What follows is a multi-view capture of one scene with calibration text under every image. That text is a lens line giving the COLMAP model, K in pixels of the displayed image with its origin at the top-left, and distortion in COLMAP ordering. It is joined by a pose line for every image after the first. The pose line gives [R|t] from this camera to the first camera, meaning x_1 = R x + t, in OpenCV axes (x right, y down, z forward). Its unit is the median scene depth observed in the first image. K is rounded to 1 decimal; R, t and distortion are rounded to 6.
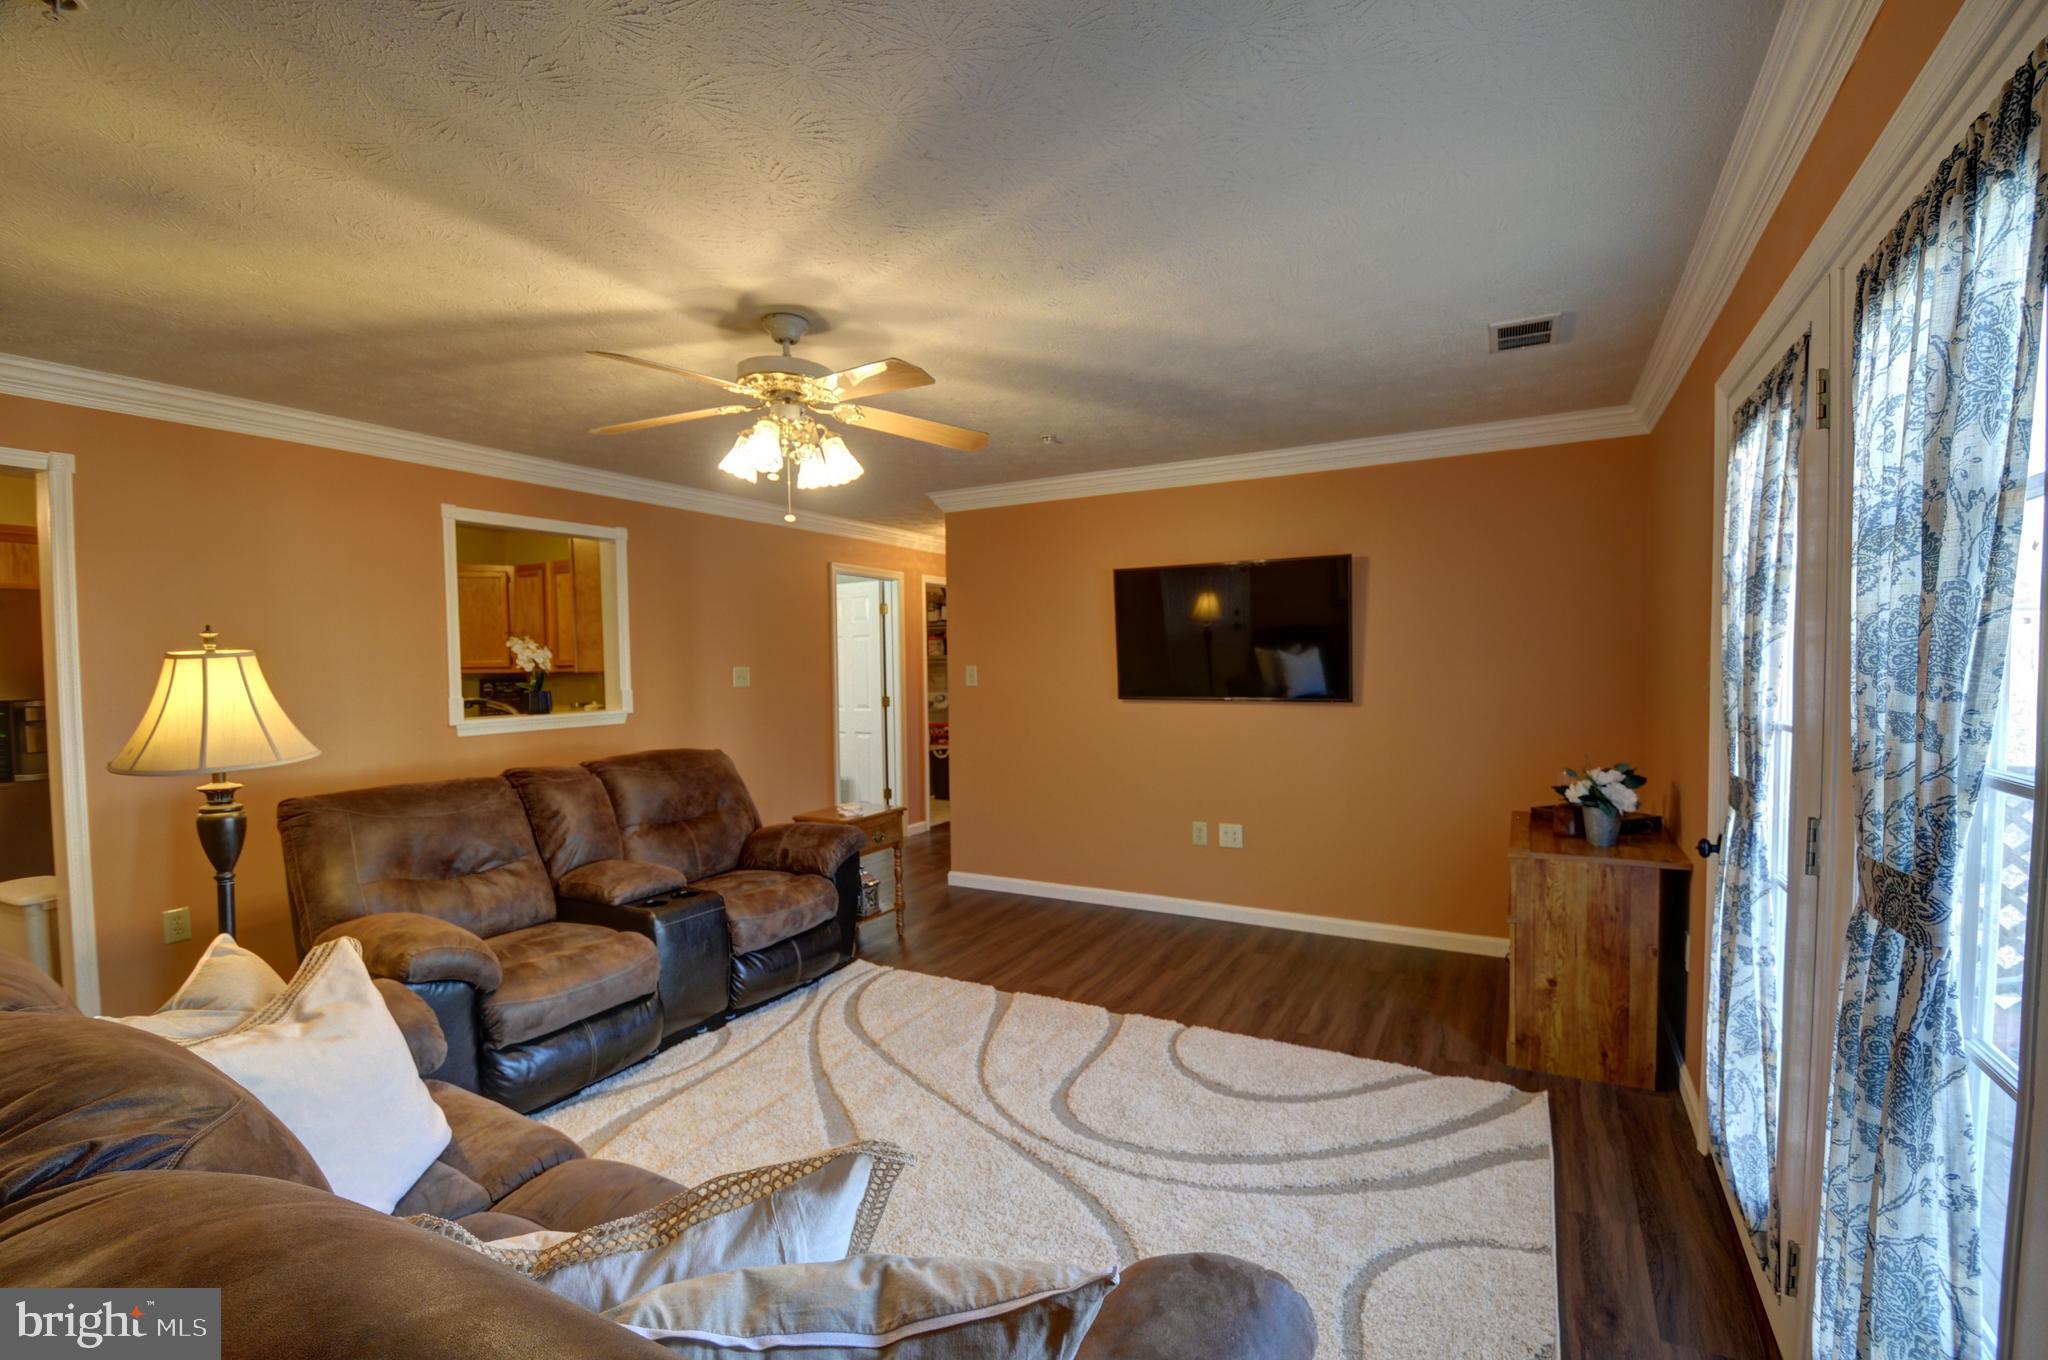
lens RADIAL K [[889.9, 0, 1026.3], [0, 889.9, 703.7], [0, 0, 1]] dist [0.000100, -0.000059]
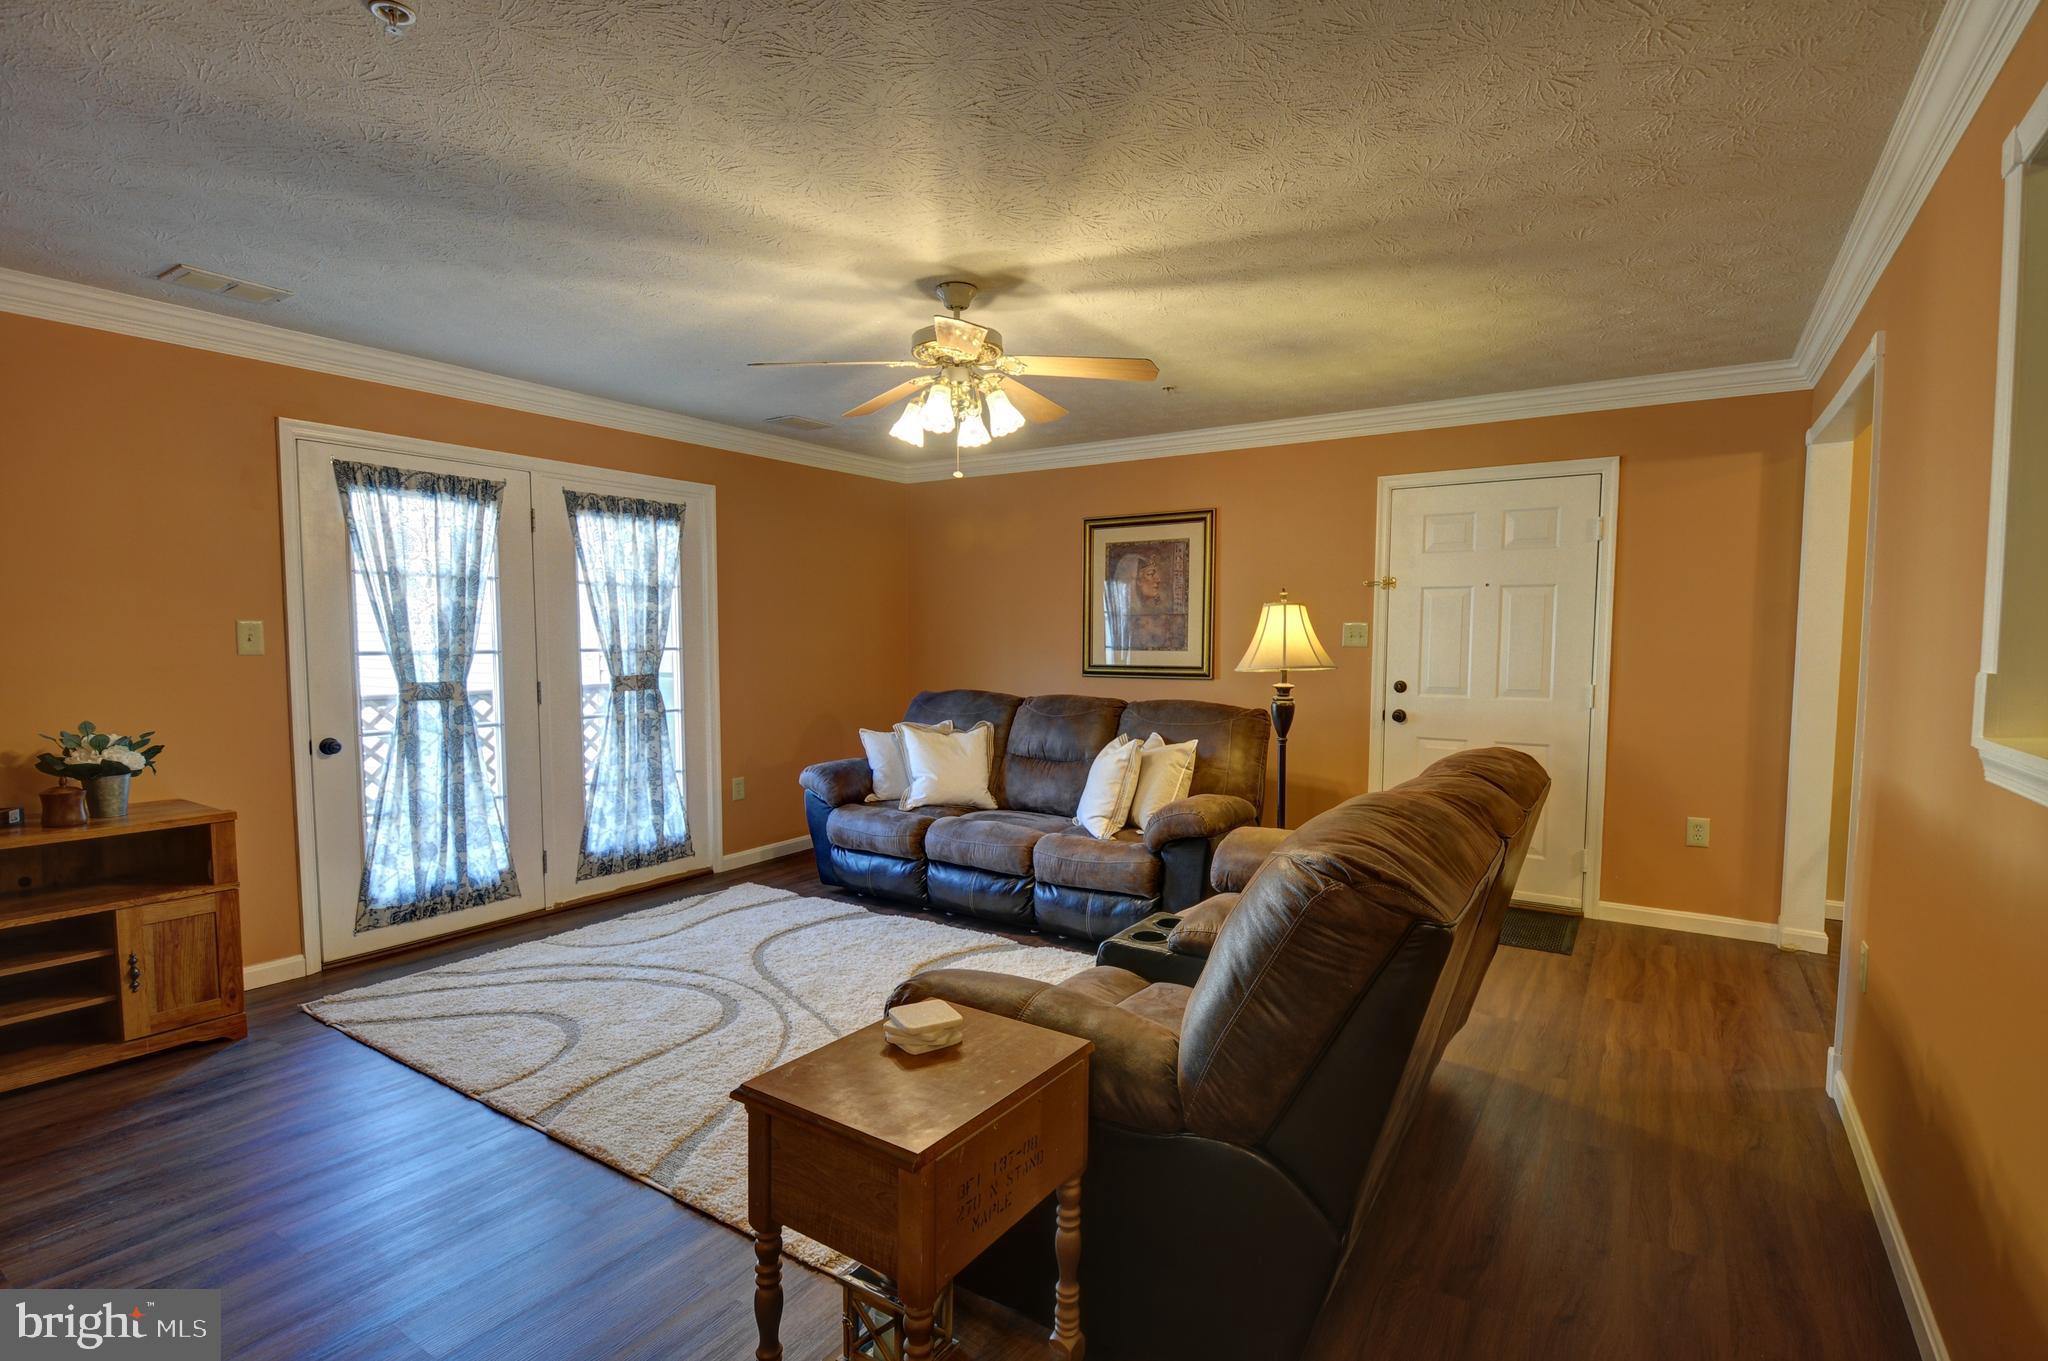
lens RADIAL K [[974.1, 0, 1030.4], [0, 974.1, 700.9], [0, 0, 1]] dist [0.000369, -0.000022]
pose [[-0.997713, 0.006971, 0.067226, -0.398052], [0.014557, 0.993485, 0.113026, -0.062826], [-0.066000, 0.113746, -0.991315, 2.028764]]
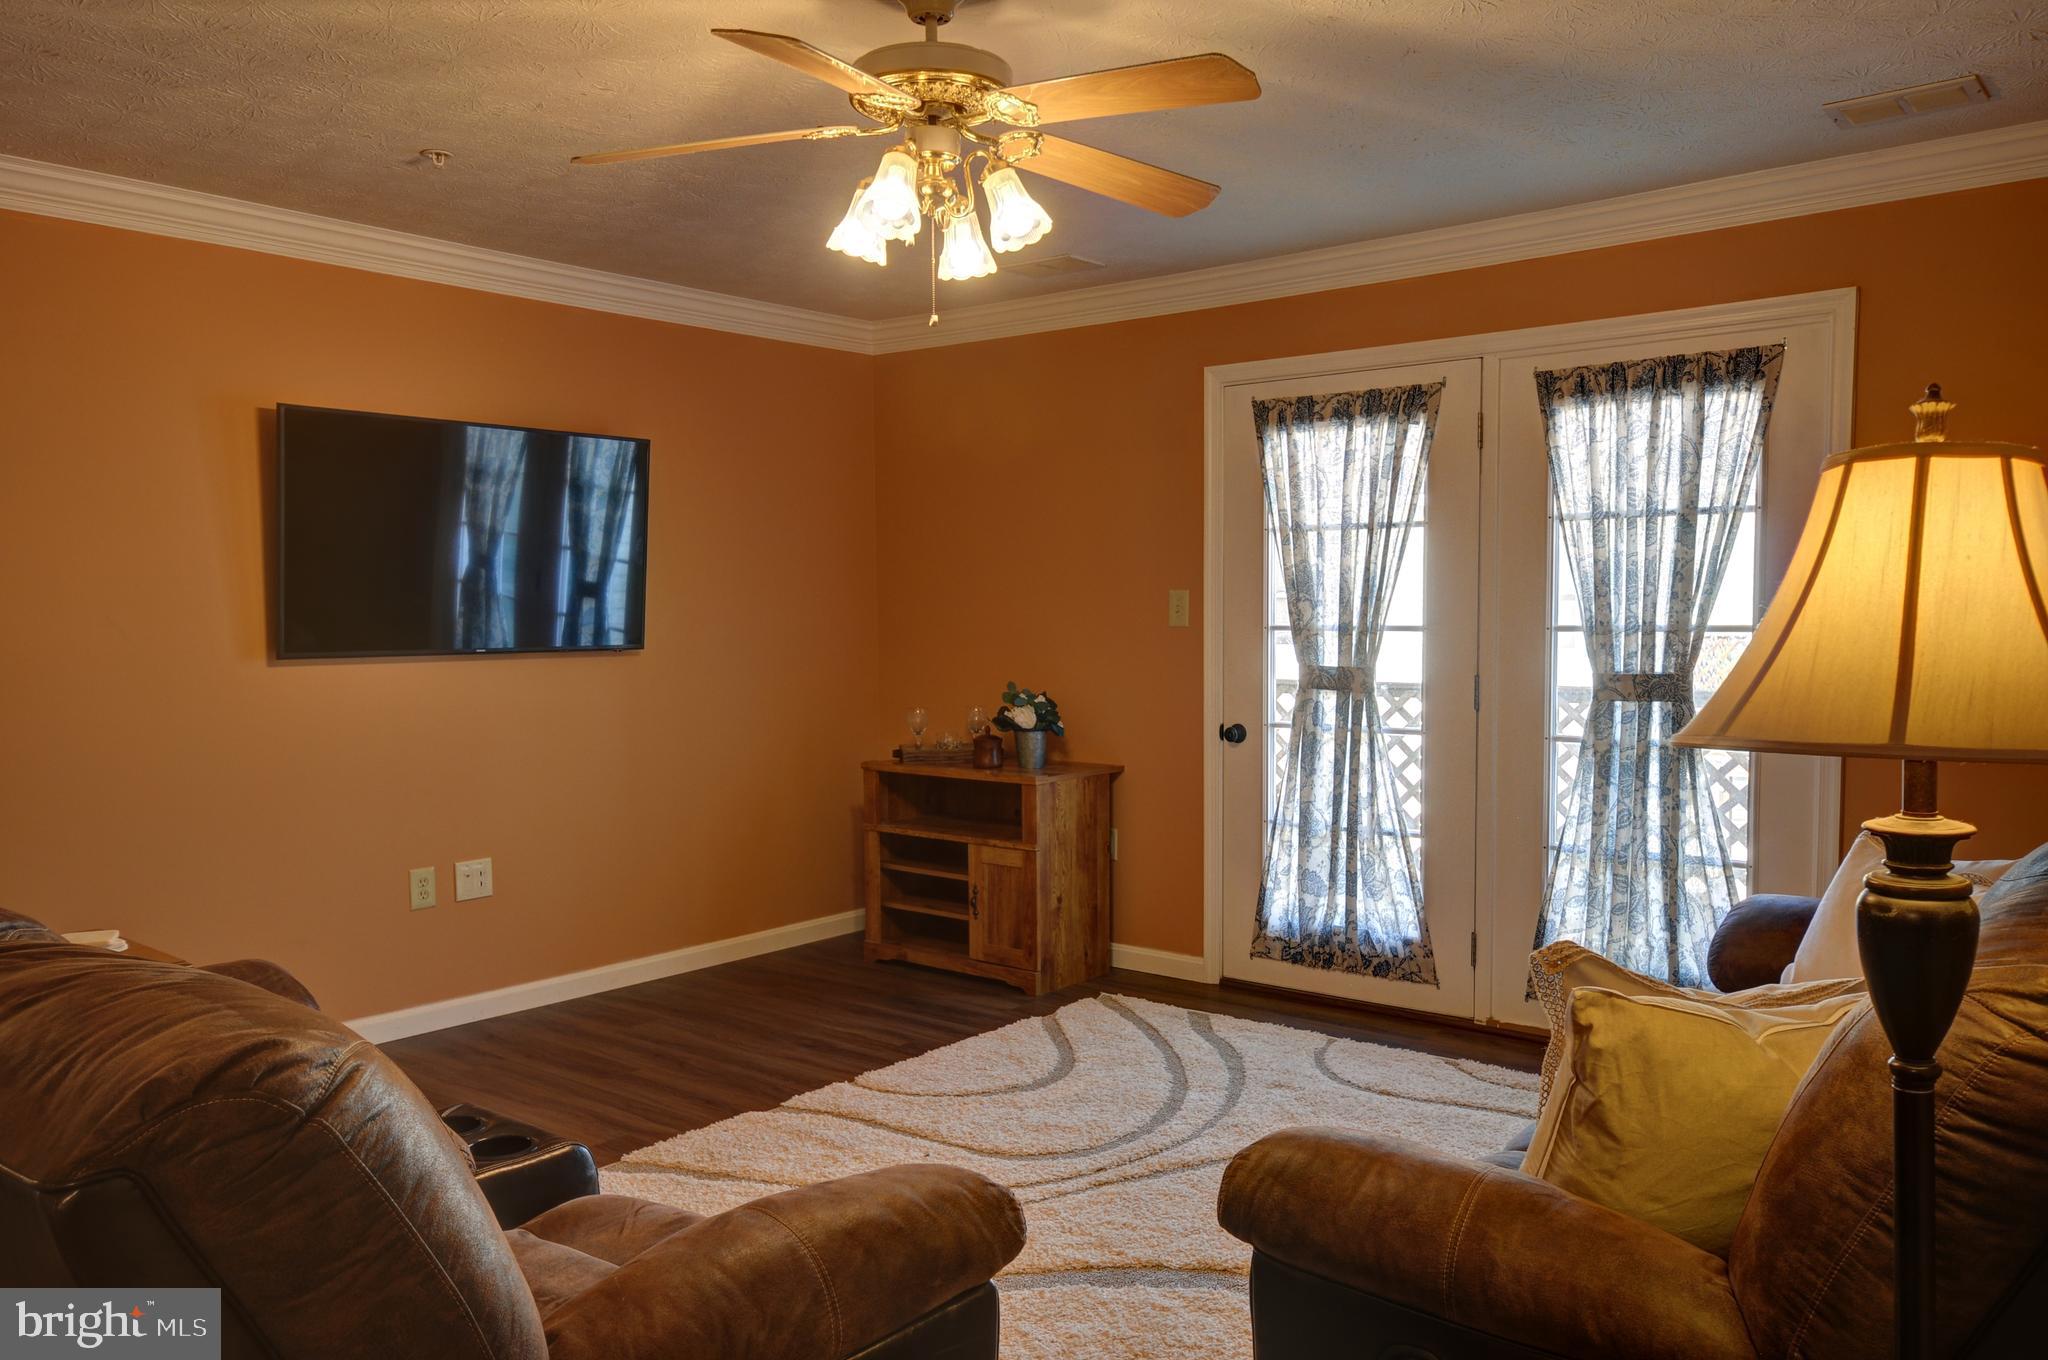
lens RADIAL K [[1539.9, 0, 1026.7], [0, 1539.9, 693.0], [0, 0, 1]] dist [-0.026833, 0.000609]
pose [[0.188043, -0.045214, 0.981119, -1.181918], [0.053177, 0.997943, 0.035798, 0.007159], [-0.980720, 0.045441, 0.190061, 0.697840]]
